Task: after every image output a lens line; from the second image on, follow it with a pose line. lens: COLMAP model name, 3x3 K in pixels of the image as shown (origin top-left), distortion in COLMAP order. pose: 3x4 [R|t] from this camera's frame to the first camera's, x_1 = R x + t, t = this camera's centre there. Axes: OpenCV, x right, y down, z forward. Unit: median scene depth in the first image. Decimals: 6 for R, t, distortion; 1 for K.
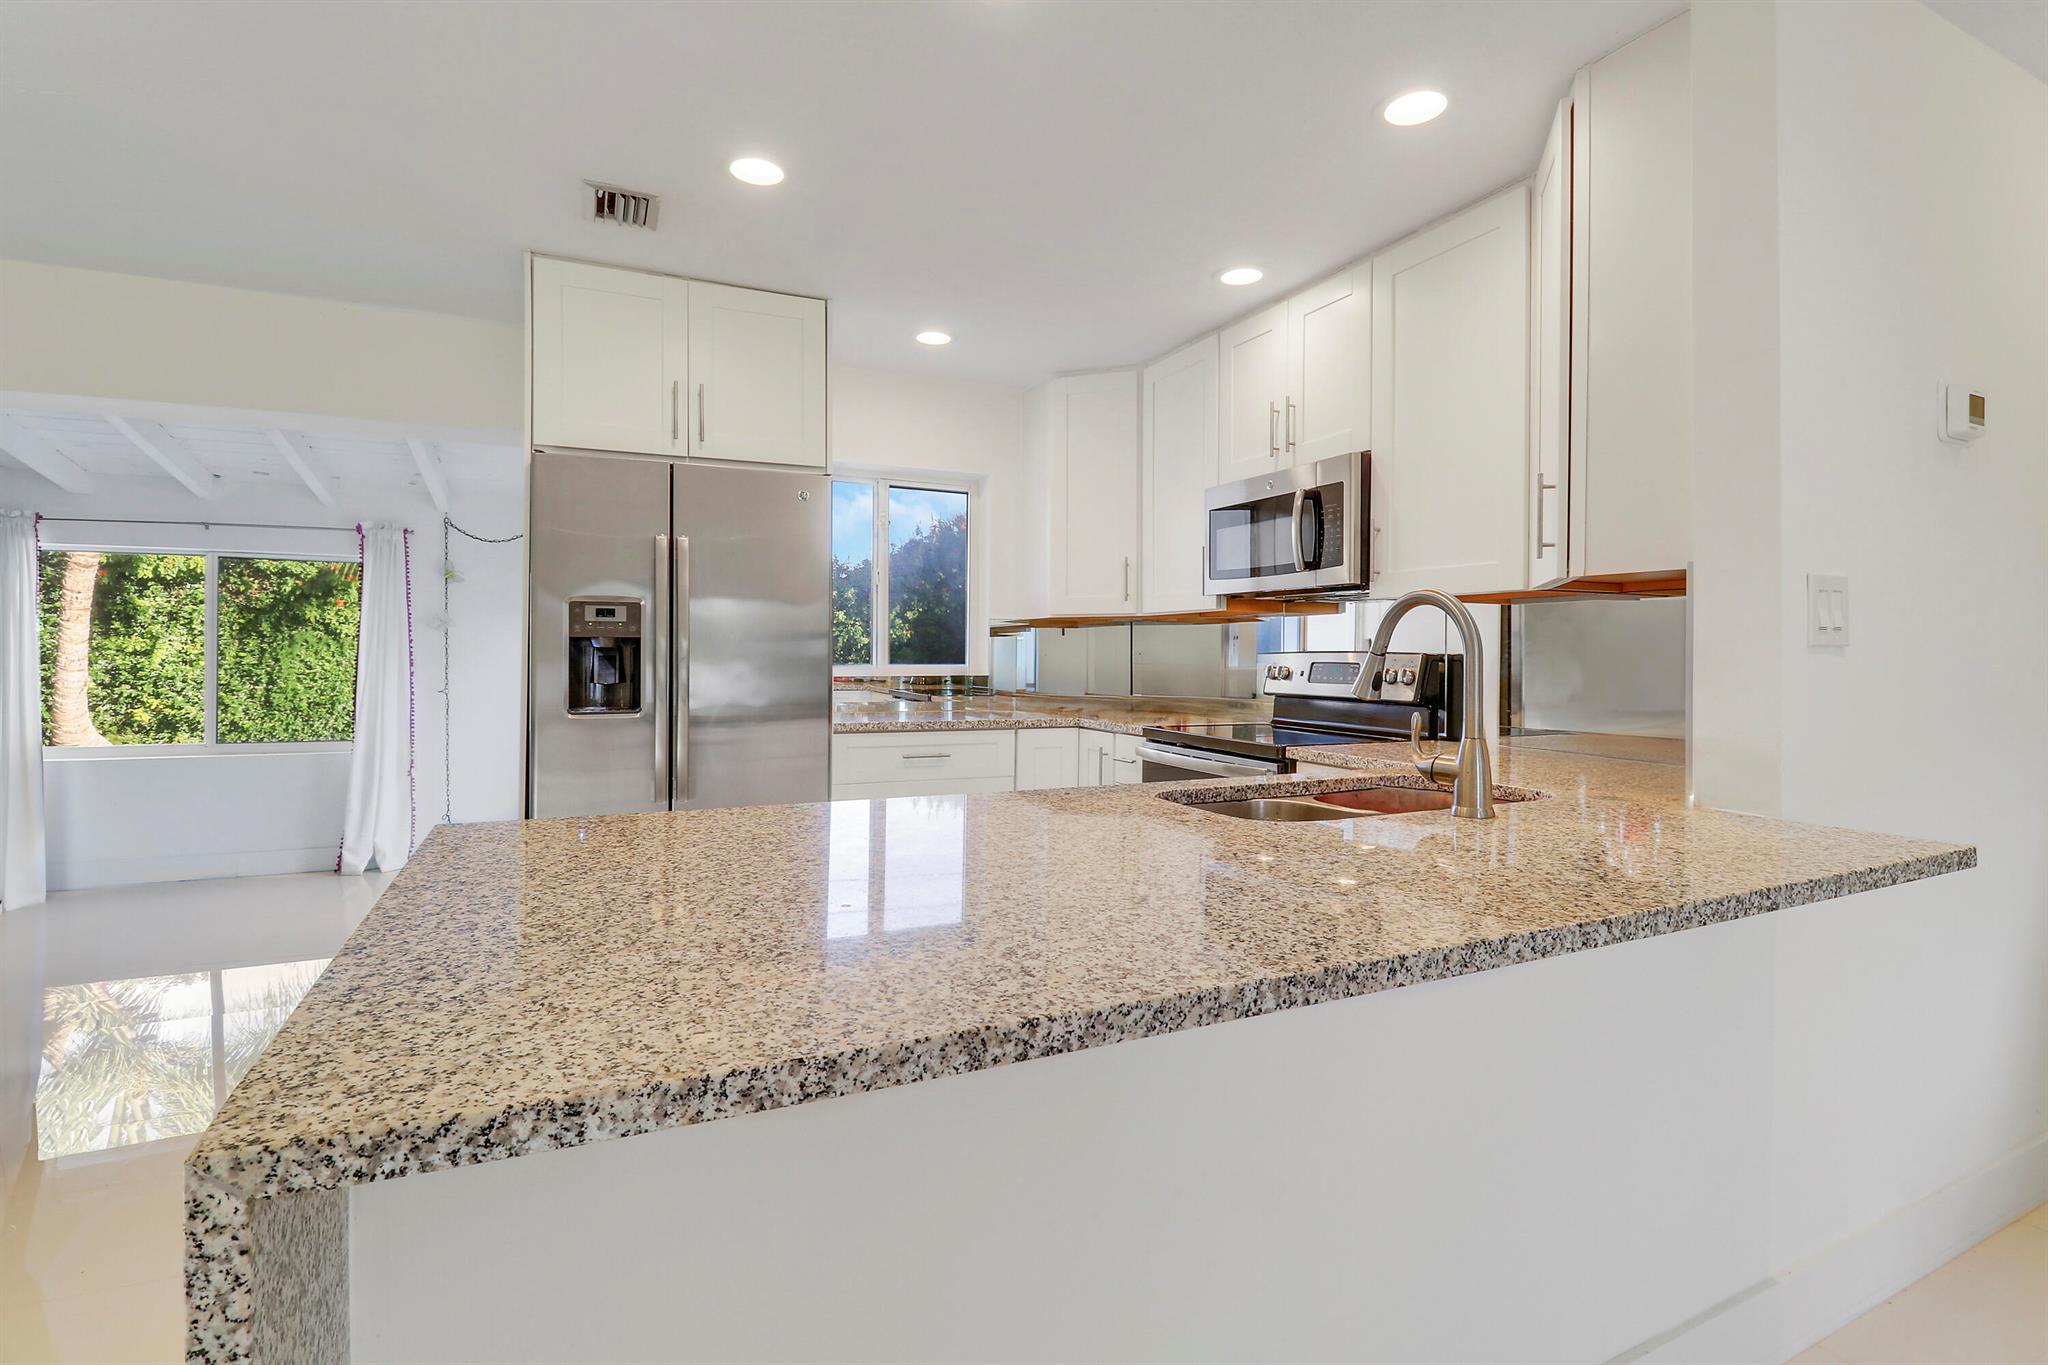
lens RADIAL K [[967.8, 0, 1047.6], [0, 967.8, 654.0], [0, 0, 1]] dist [-0.001107, -0.013366]
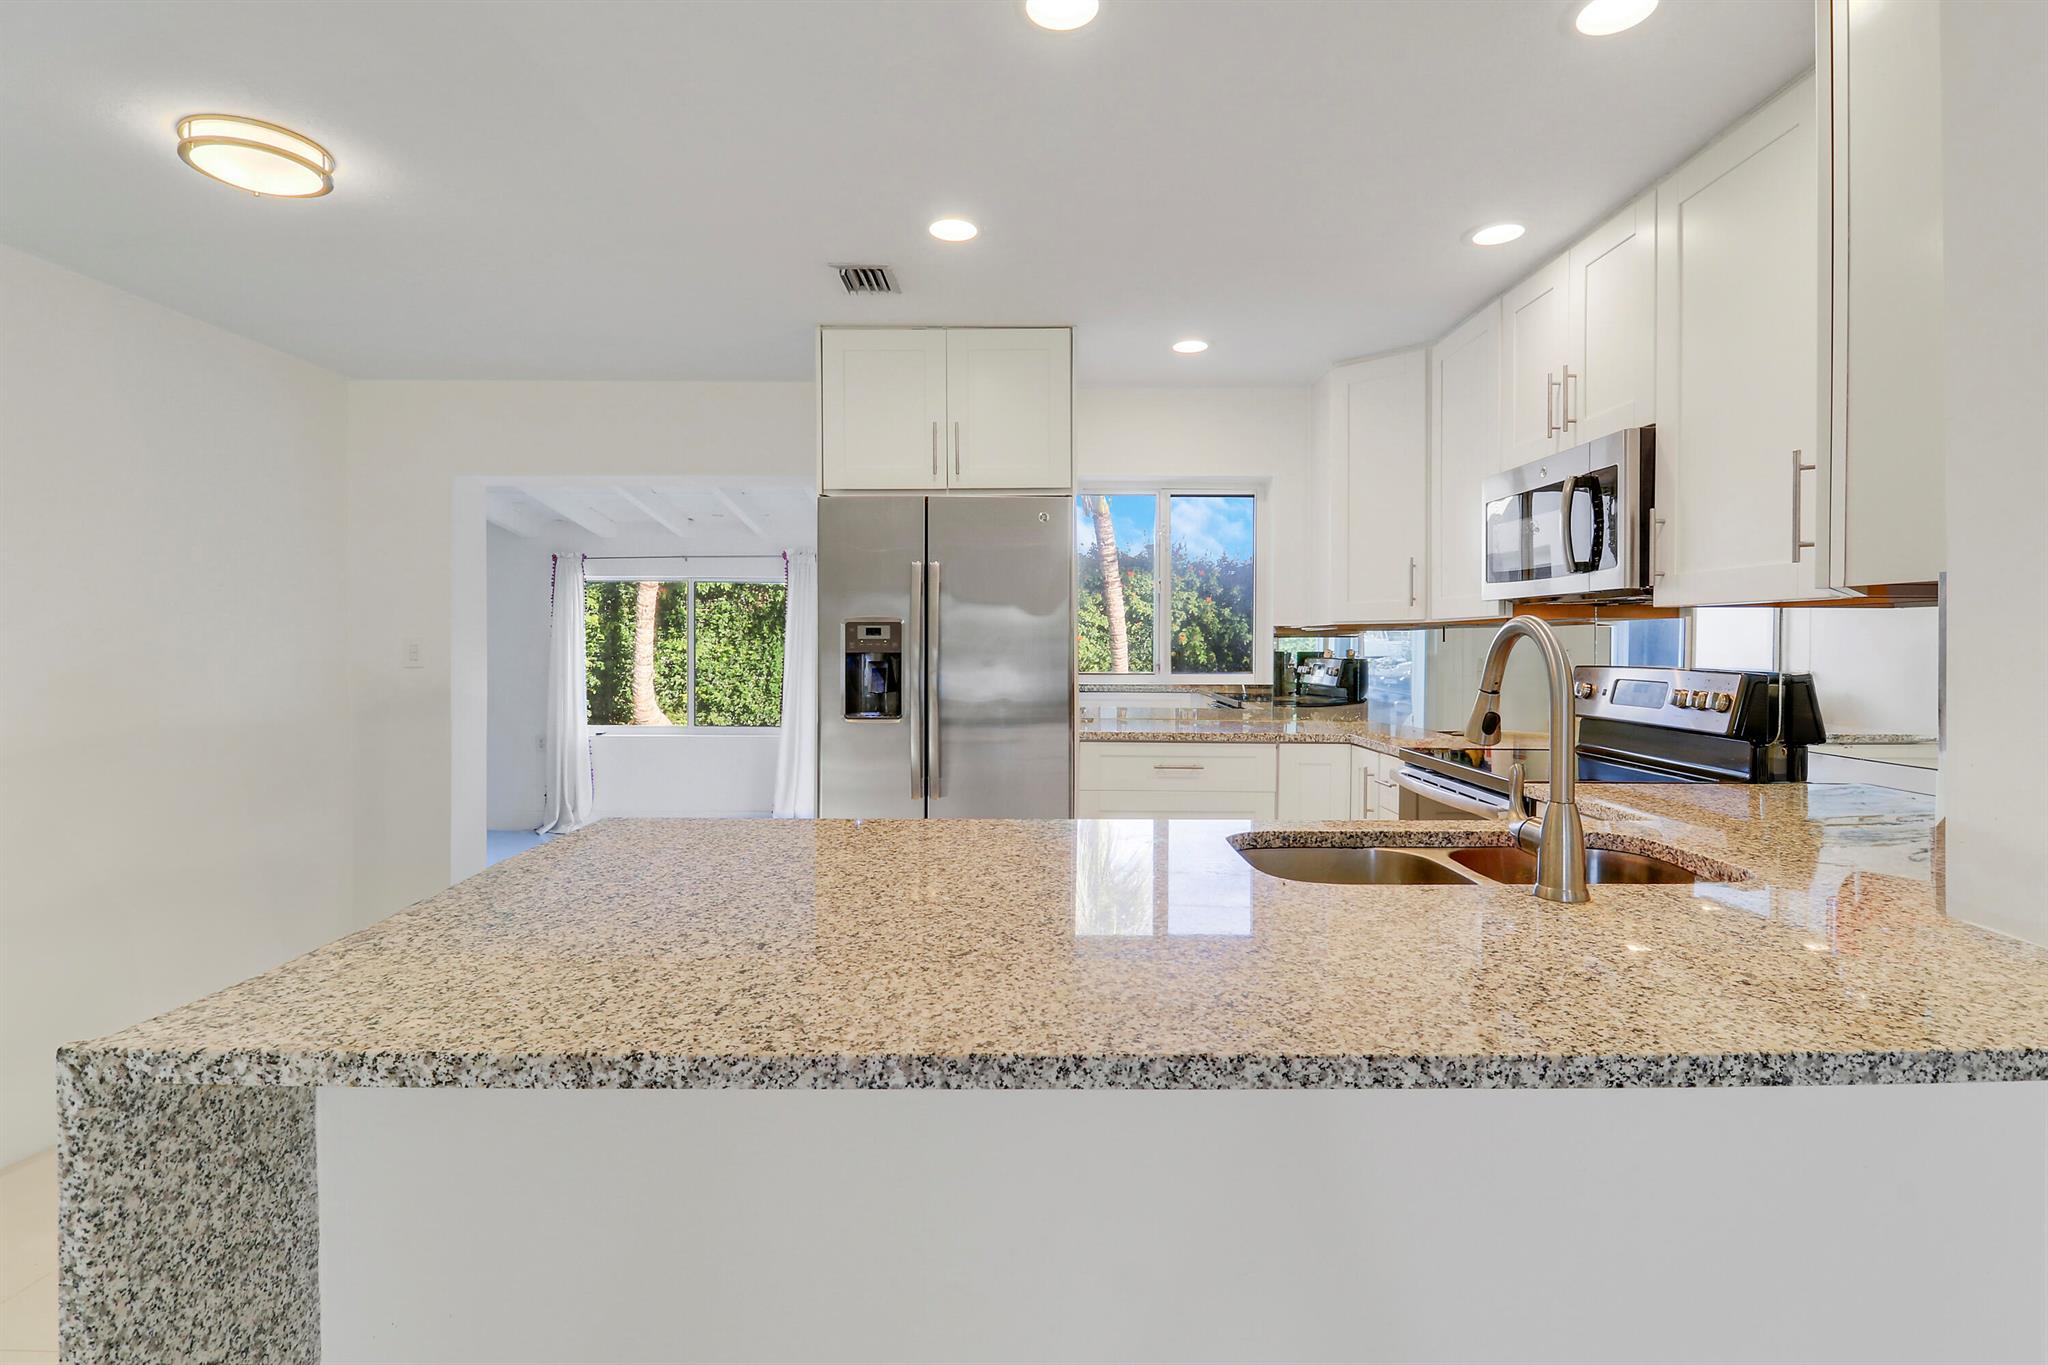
lens RADIAL K [[967.6, 0, 1036.0], [0, 967.6, 653.2], [0, 0, 1]] dist [0.006818, -0.014144]
pose [[0.902491, 0.000968, -0.430707, 0.156414], [0.001999, 0.999977, 0.006436, -0.017559], [0.430704, -0.006670, 0.902469, 0.030569]]
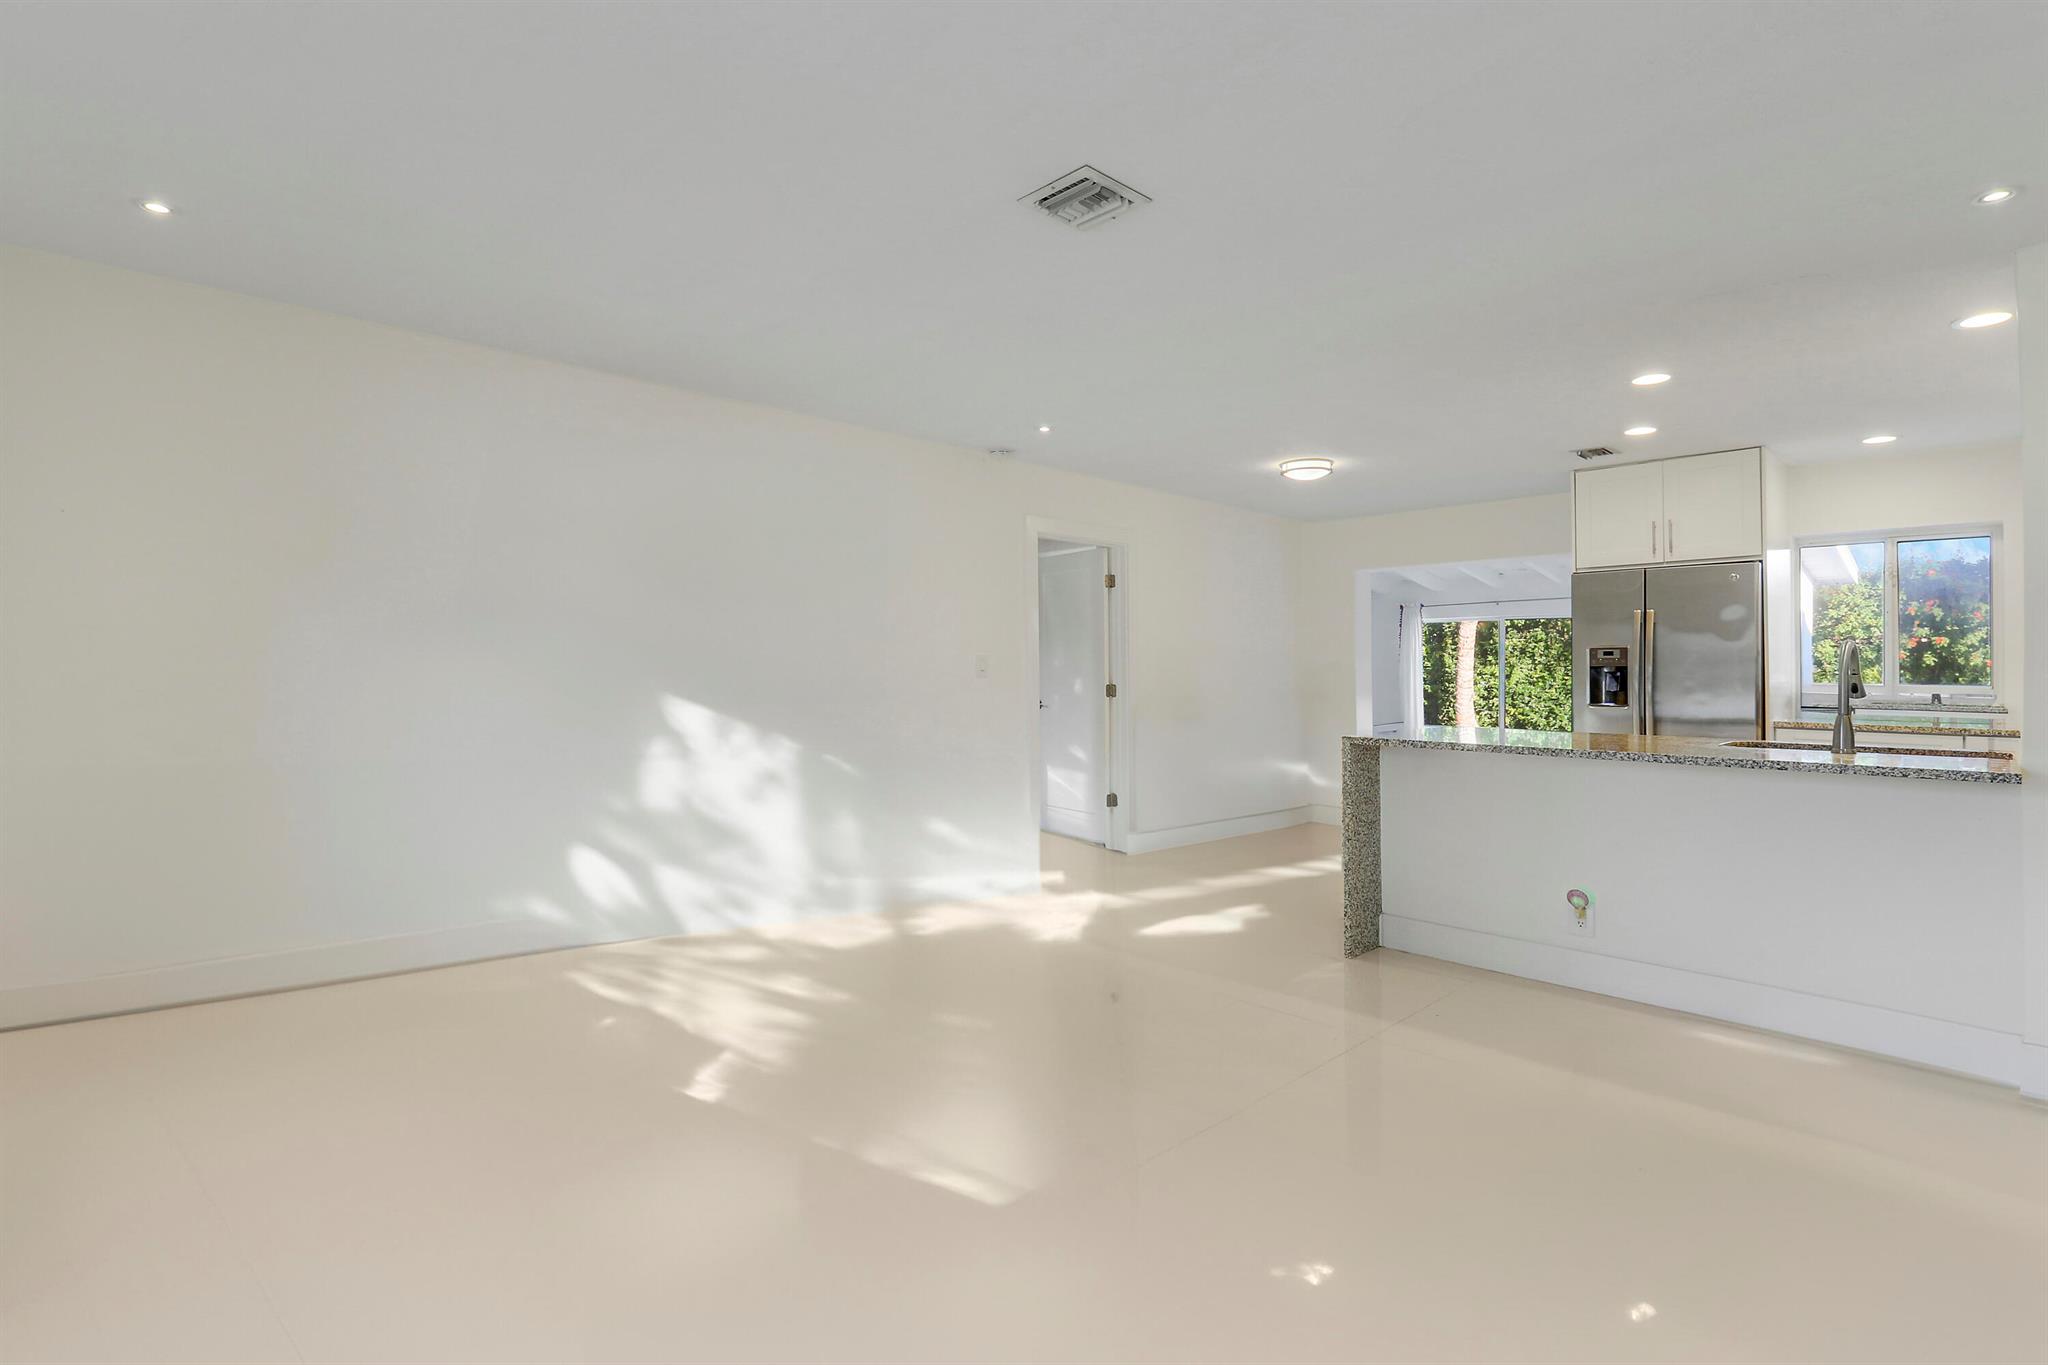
lens RADIAL K [[954.7, 0, 990.4], [0, 954.7, 670.3], [0, 0, 1]] dist [-0.000660, -0.014377]
pose [[0.275492, -0.007165, -0.961277, 0.736340], [-0.001127, 0.999969, -0.007776, 0.004436], [0.961303, 0.003225, 0.275475, -0.500831]]
